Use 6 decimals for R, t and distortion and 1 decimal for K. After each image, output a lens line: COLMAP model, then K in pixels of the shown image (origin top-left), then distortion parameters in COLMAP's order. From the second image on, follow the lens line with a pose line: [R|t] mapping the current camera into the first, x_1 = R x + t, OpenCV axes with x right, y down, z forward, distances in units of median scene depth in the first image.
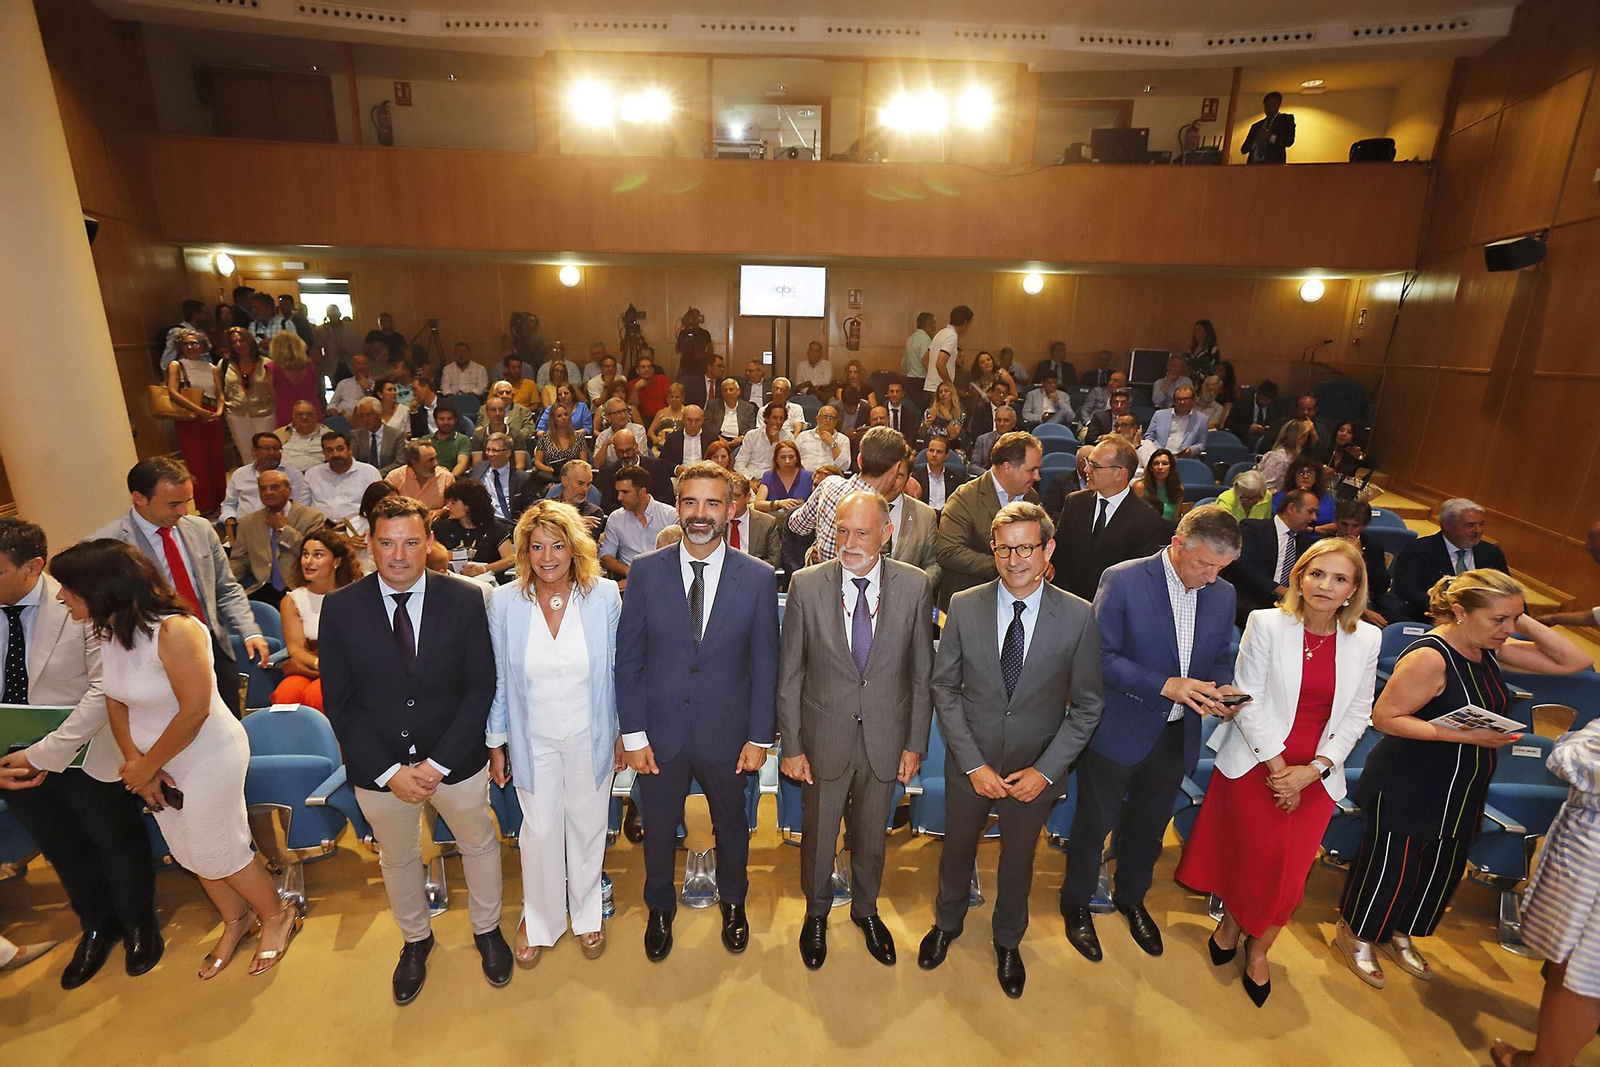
lens RADIAL K [[729.7, 0, 800.0], [0, 729.7, 533.5], [0, 0, 1]] dist [-0.047368, 0.014692]
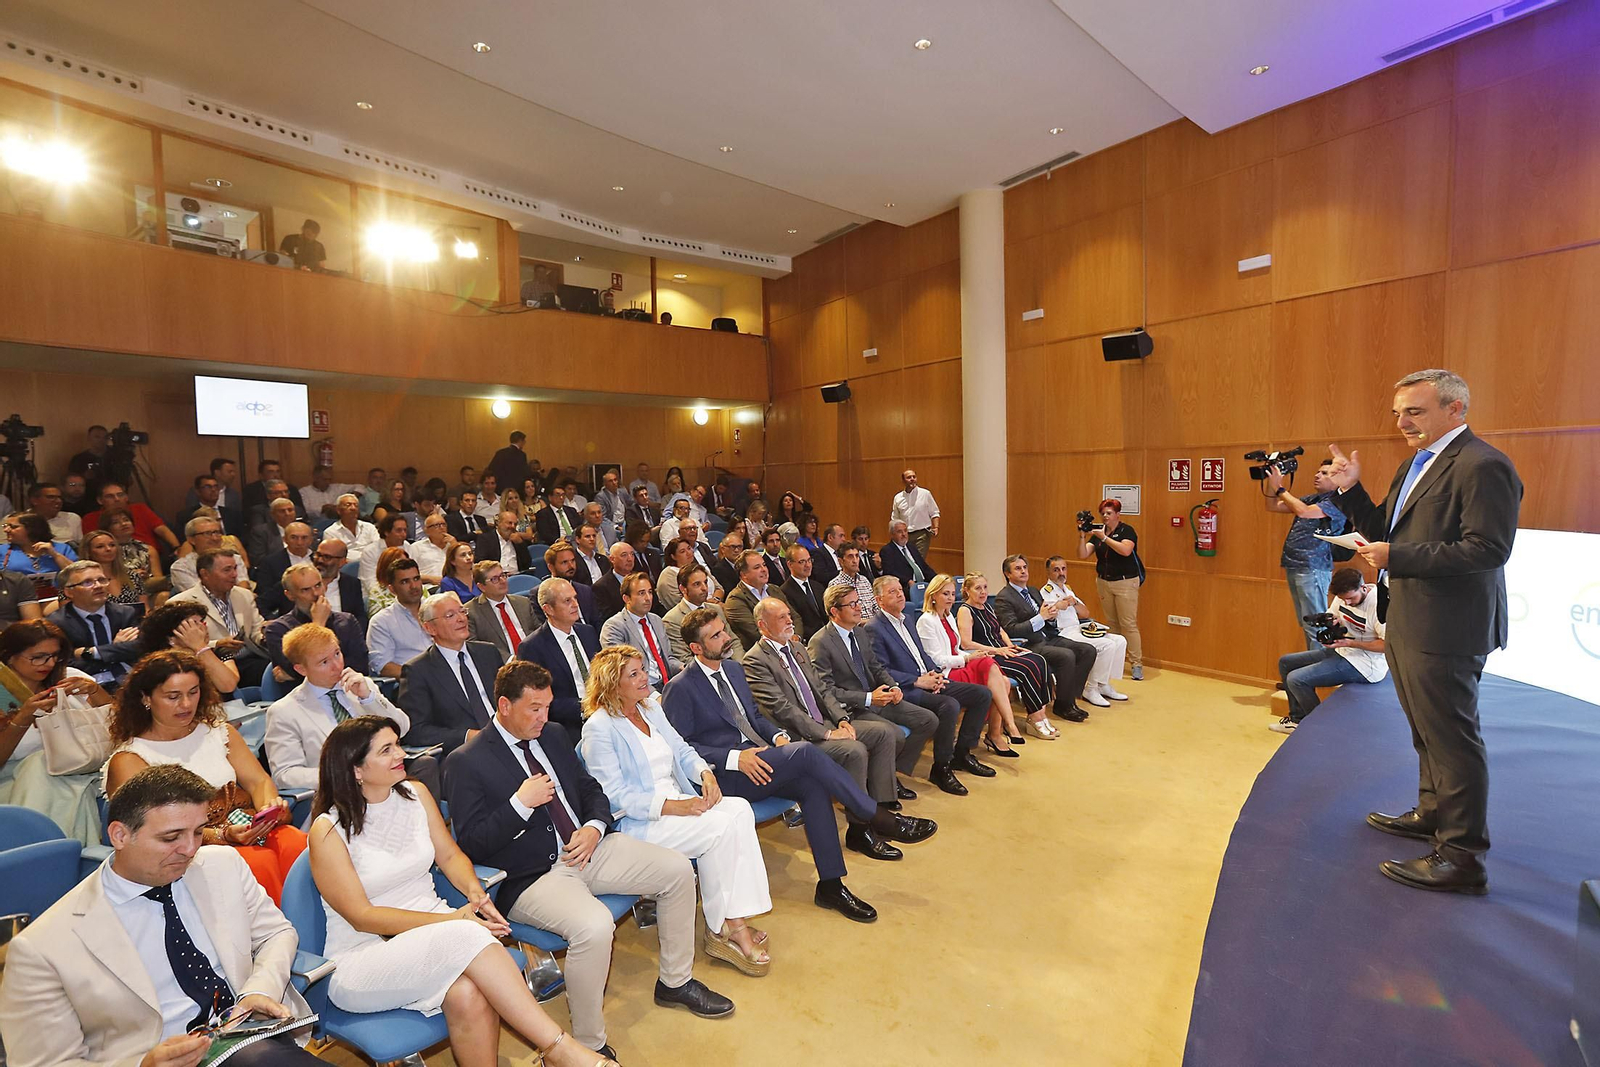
lens RADIAL K [[729.7, 0, 800.0], [0, 729.7, 533.5], [0, 0, 1]] dist [-0.047368, 0.014692]
pose [[0.612089, -0.098231, 0.784664, -0.303968], [0.214615, 0.975649, -0.045273, -0.015630], [-0.761109, 0.196111, 0.618266, 0.028238]]
